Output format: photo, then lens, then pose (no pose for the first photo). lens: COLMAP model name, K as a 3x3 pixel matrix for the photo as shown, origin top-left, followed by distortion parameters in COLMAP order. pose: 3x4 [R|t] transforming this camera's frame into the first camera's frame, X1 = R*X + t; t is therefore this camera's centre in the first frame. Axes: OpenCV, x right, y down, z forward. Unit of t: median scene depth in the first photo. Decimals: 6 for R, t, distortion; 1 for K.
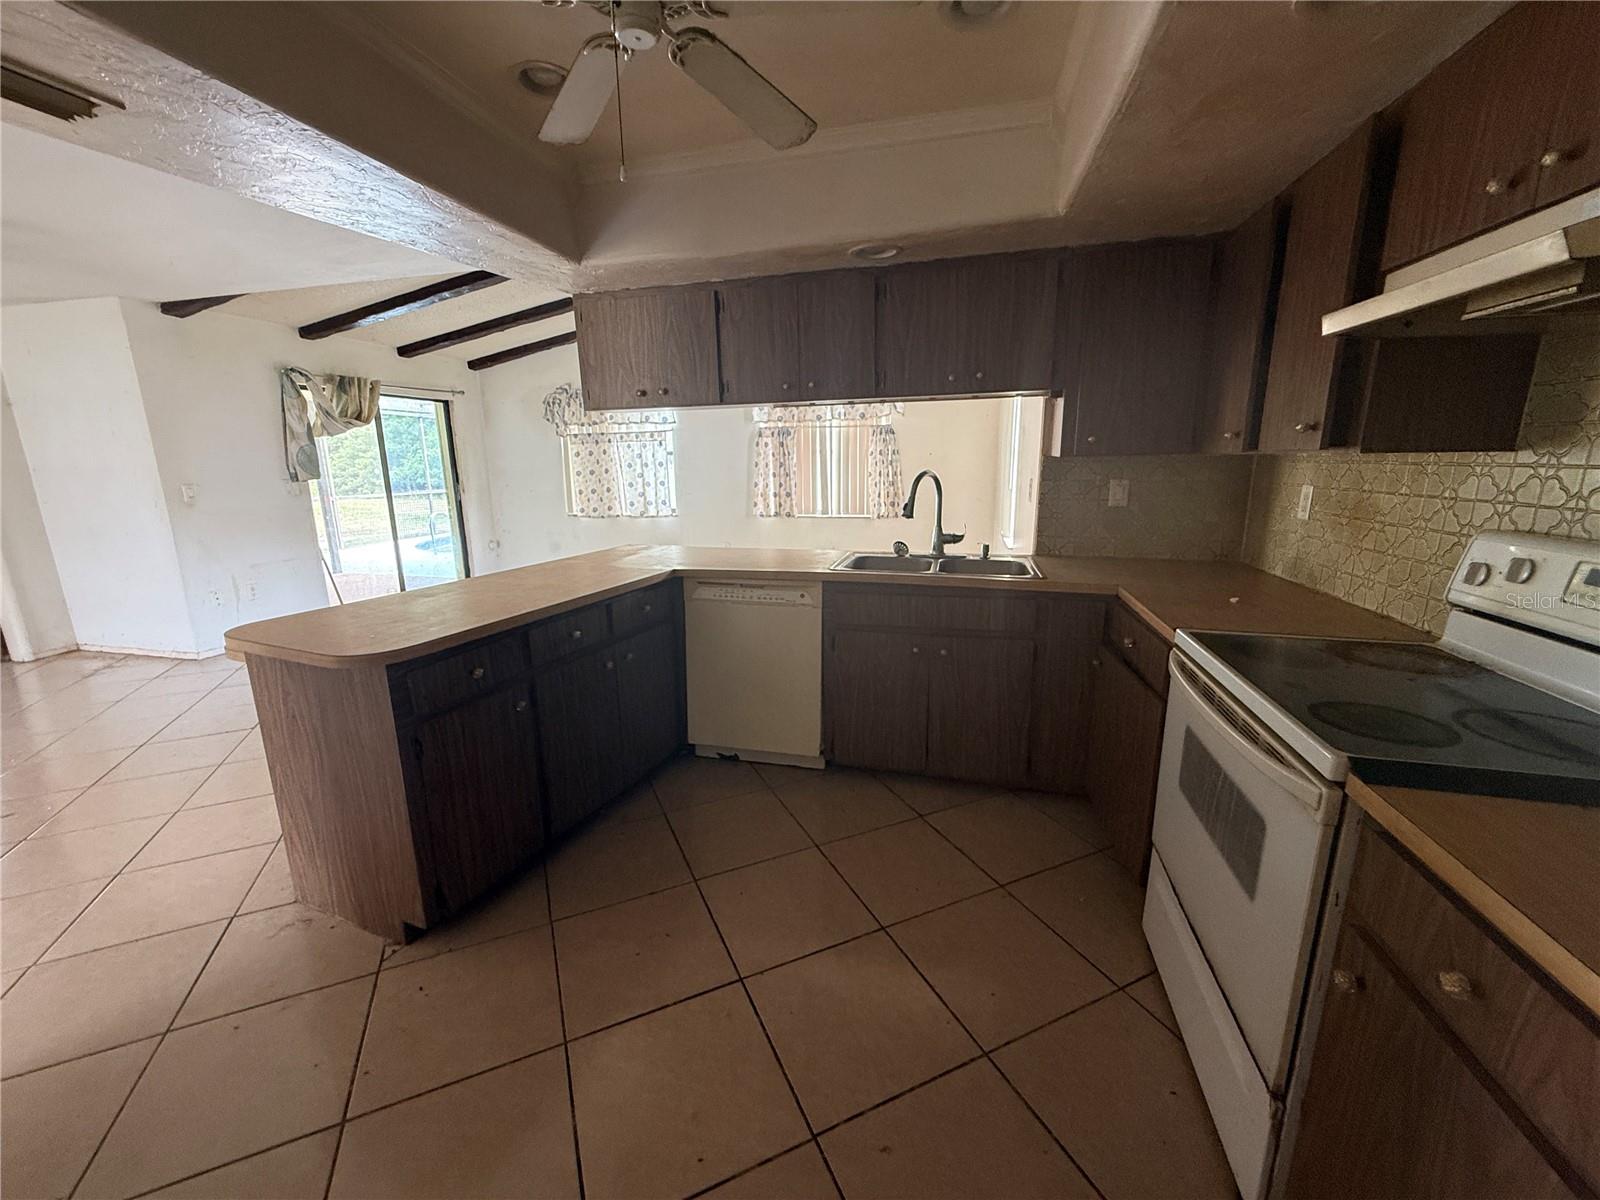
lens RADIAL K [[640.2, 0, 795.9], [0, 640.2, 599.5], [0, 0, 1]] dist [-0.000931, 0.000334]
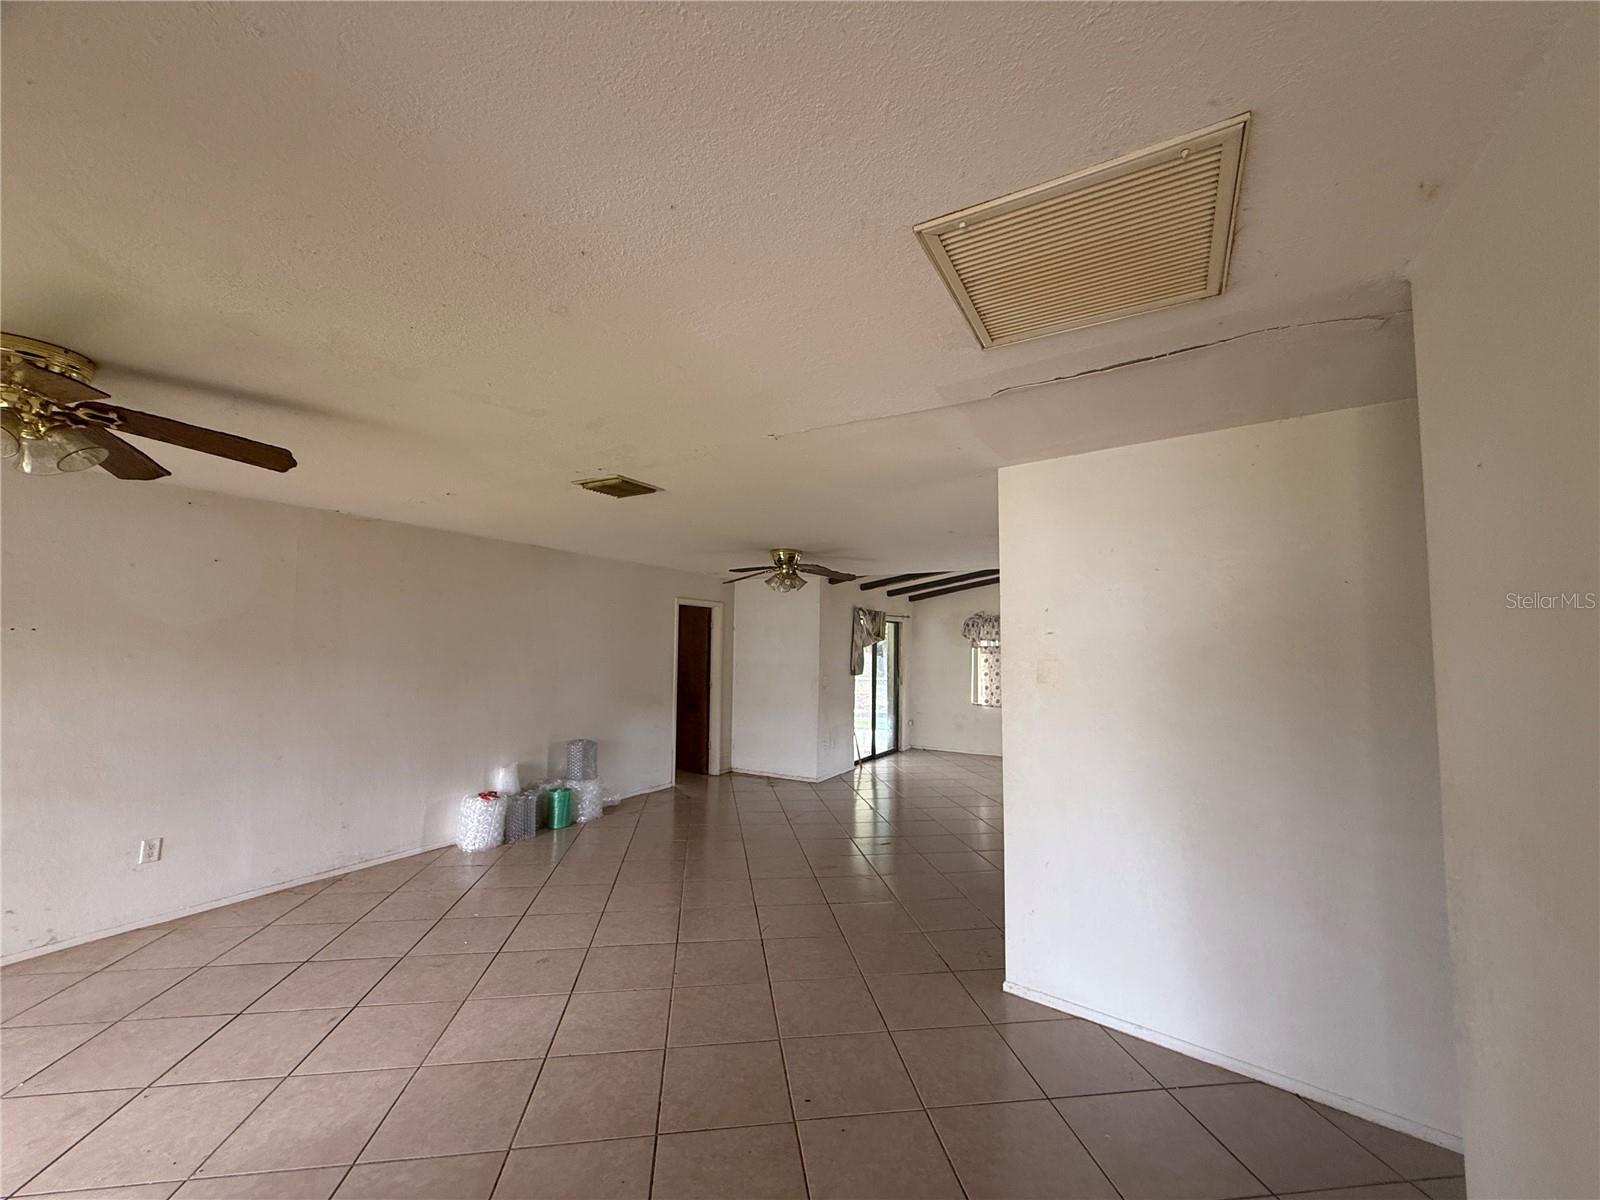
lens RADIAL K [[640.2, 0, 795.9], [0, 640.2, 599.5], [0, 0, 1]] dist [-0.000931, 0.000334]
pose [[0.960196, 0.006678, -0.279246, -0.360415], [-0.088892, 0.955046, -0.282816, 0.076110], [0.264805, 0.296382, 0.917625, -0.424902]]
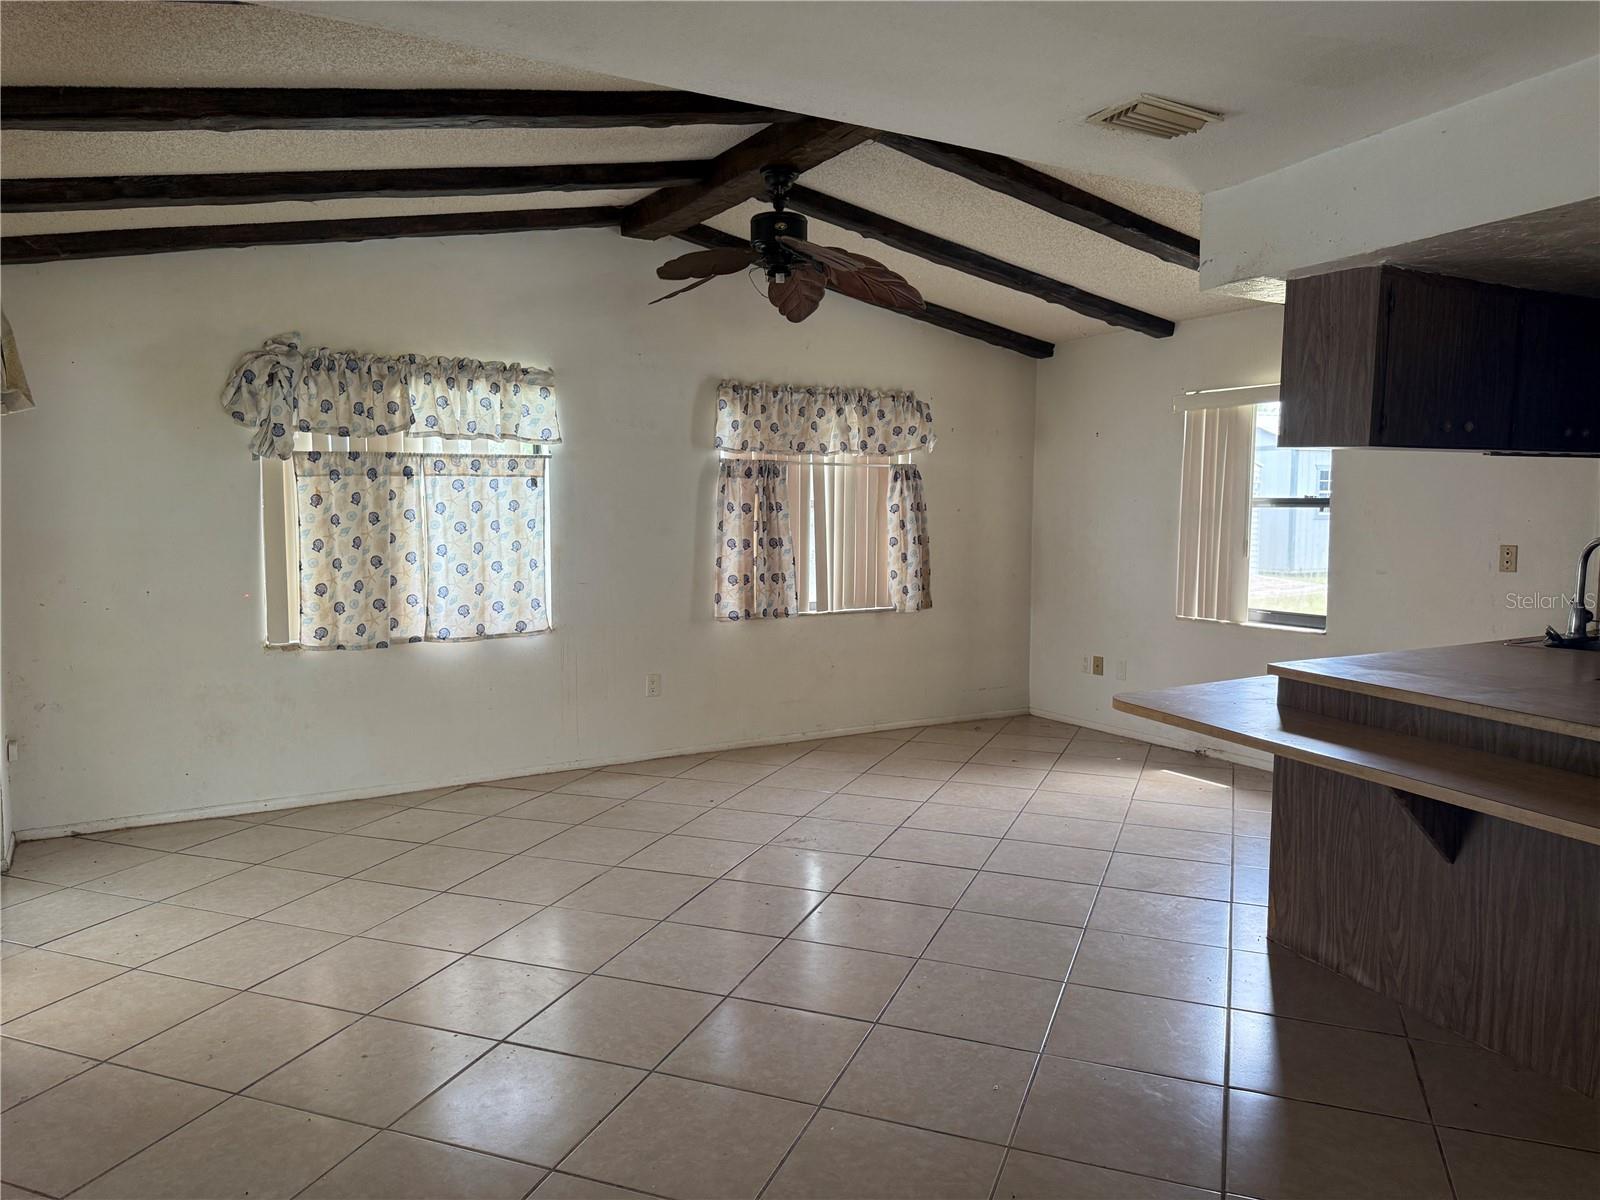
lens RADIAL K [[1119.1, 0, 795.5], [0, 1119.1, 602.6], [0, 0, 1]] dist [0.073134, -0.090119]
pose [[0.707638, -0.047063, 0.705006, -0.660106], [0.144098, 0.986422, -0.078787, -0.059688], [-0.691725, 0.157343, 0.704811, 0.283269]]
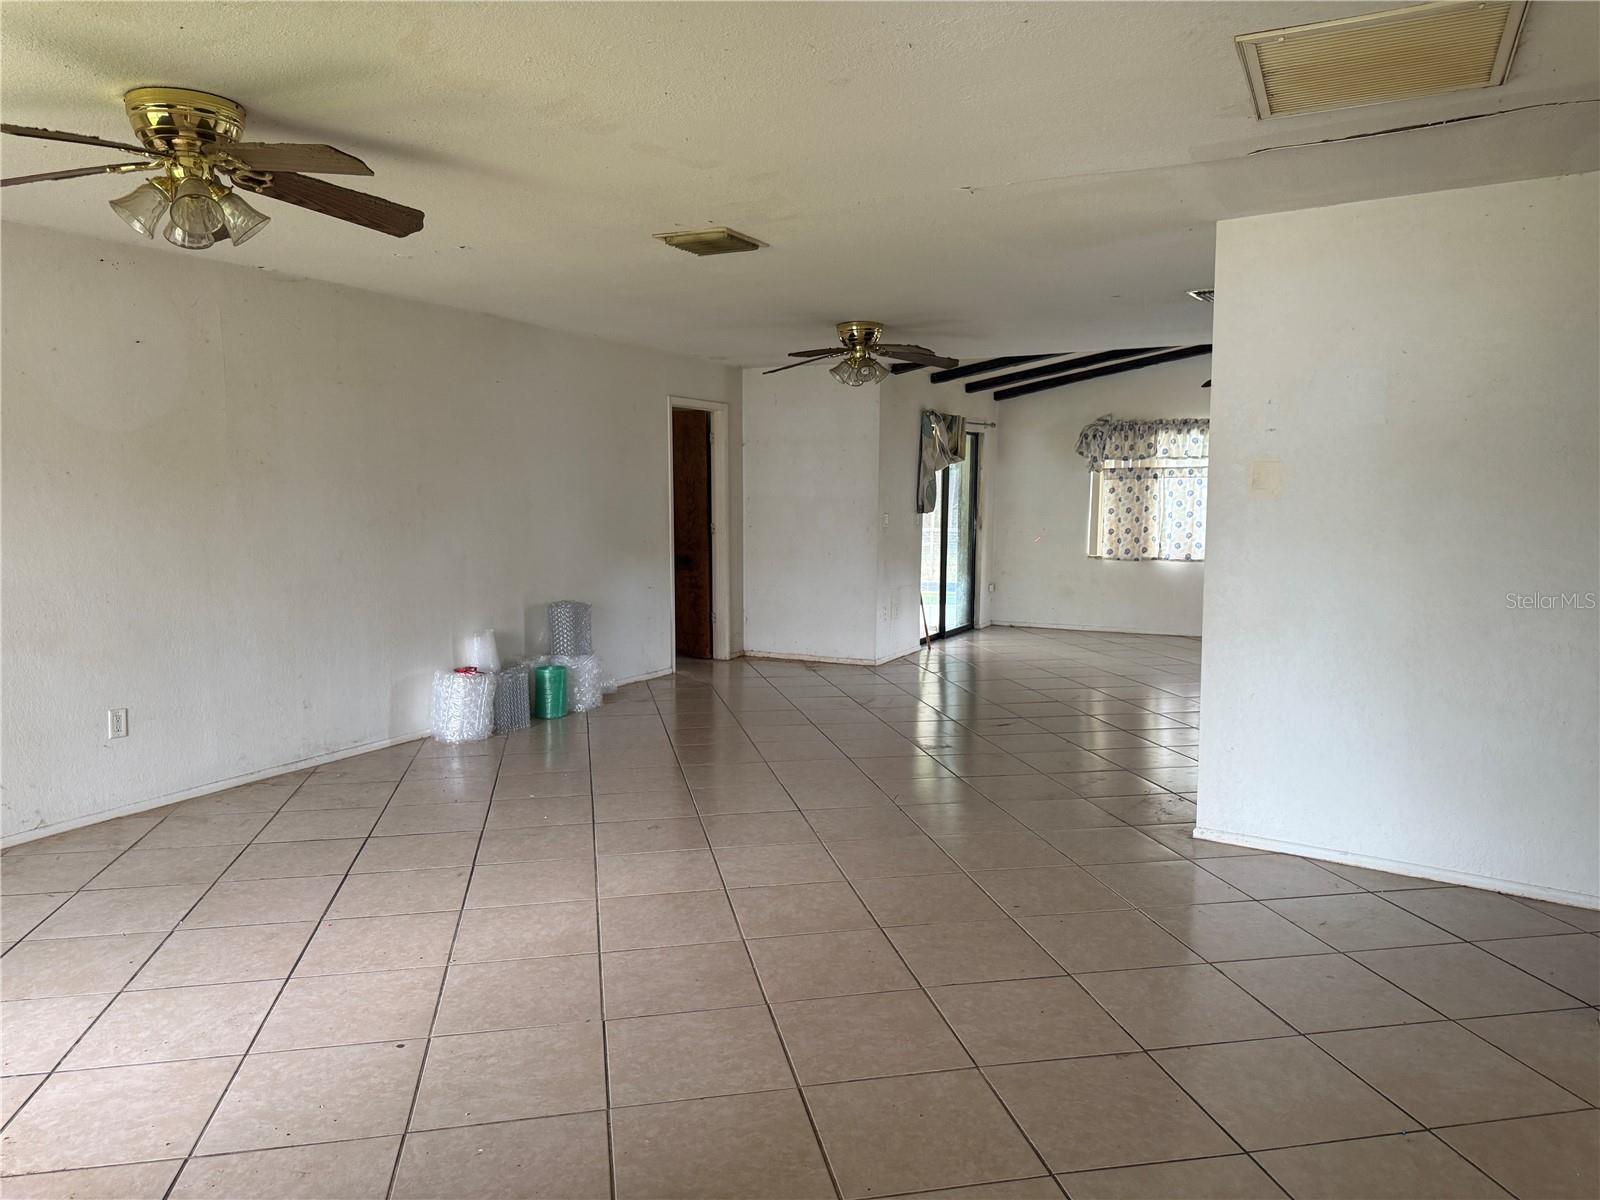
lens RADIAL K [[1119.1, 0, 795.5], [0, 1119.1, 602.6], [0, 0, 1]] dist [0.073134, -0.090119]
pose [[0.974591, 0.040306, -0.220336, -0.432504], [-0.066837, 0.991194, -0.114314, 0.147368], [0.213788, 0.126136, 0.968702, -0.639528]]
